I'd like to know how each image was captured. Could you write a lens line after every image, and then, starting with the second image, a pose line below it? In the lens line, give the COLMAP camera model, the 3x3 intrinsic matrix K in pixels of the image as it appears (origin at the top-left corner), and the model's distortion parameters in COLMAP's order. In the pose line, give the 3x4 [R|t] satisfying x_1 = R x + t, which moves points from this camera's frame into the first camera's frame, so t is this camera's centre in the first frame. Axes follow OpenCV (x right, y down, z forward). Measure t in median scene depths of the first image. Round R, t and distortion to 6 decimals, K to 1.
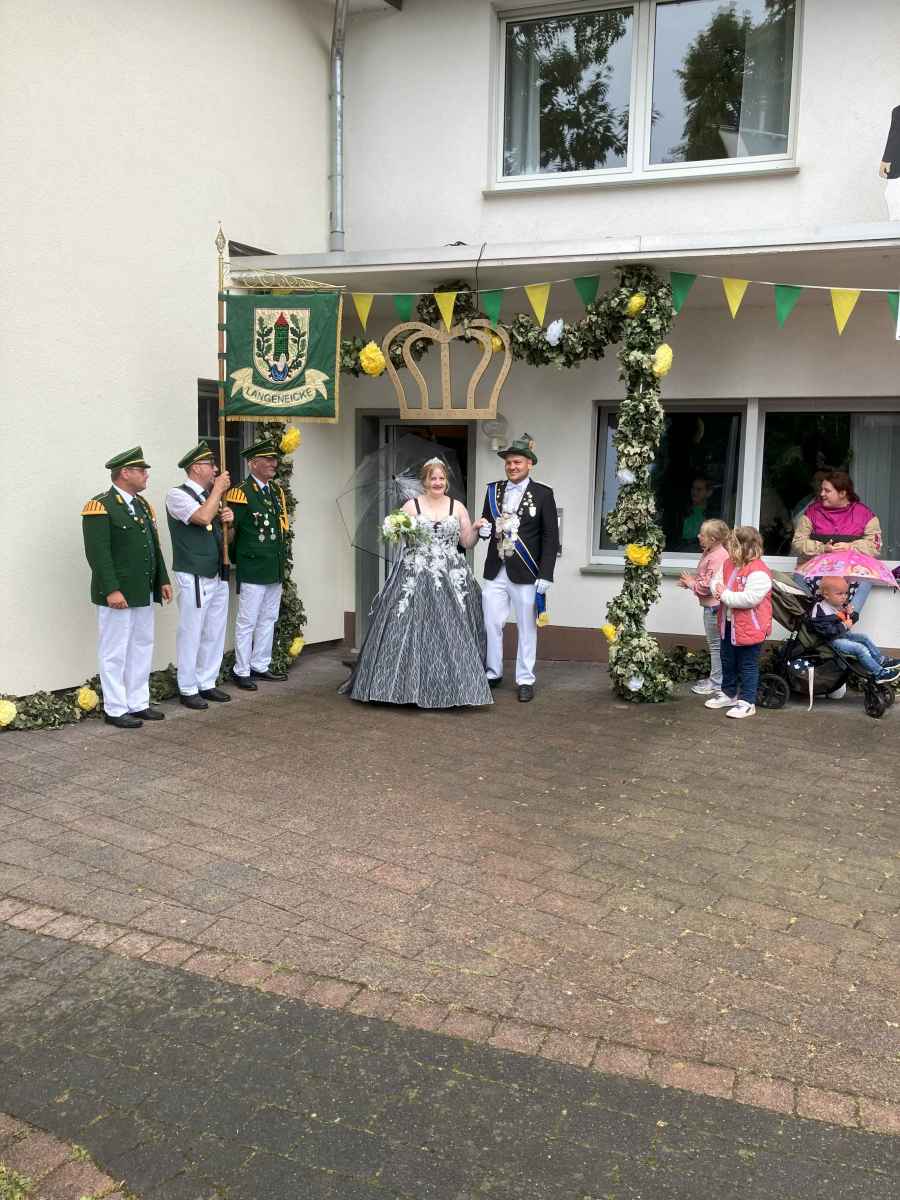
lens RADIAL K [[978.5, 0, 446.2], [0, 978.5, 651.7], [0, 0, 1]] dist [0.011696, 0.000774]
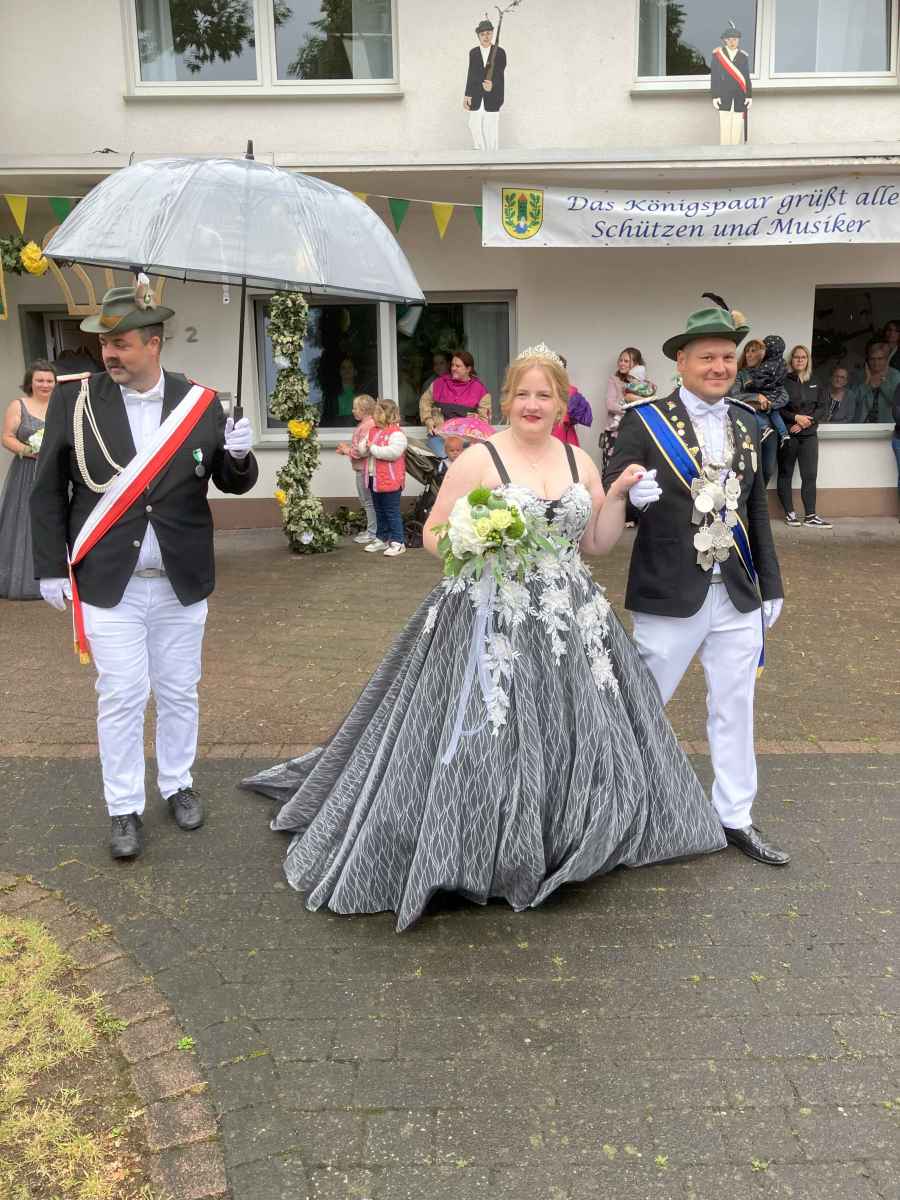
lens RADIAL K [[997.3, 0, 450.0], [0, 997.3, 600.0], [0, 0, 1]] dist [0.012285, -0.007240]
pose [[0.947637, -0.104458, 0.301783, -0.014935], [0.087954, 0.993814, 0.067807, 0.039411], [-0.306999, -0.037713, 0.950962, -0.202981]]
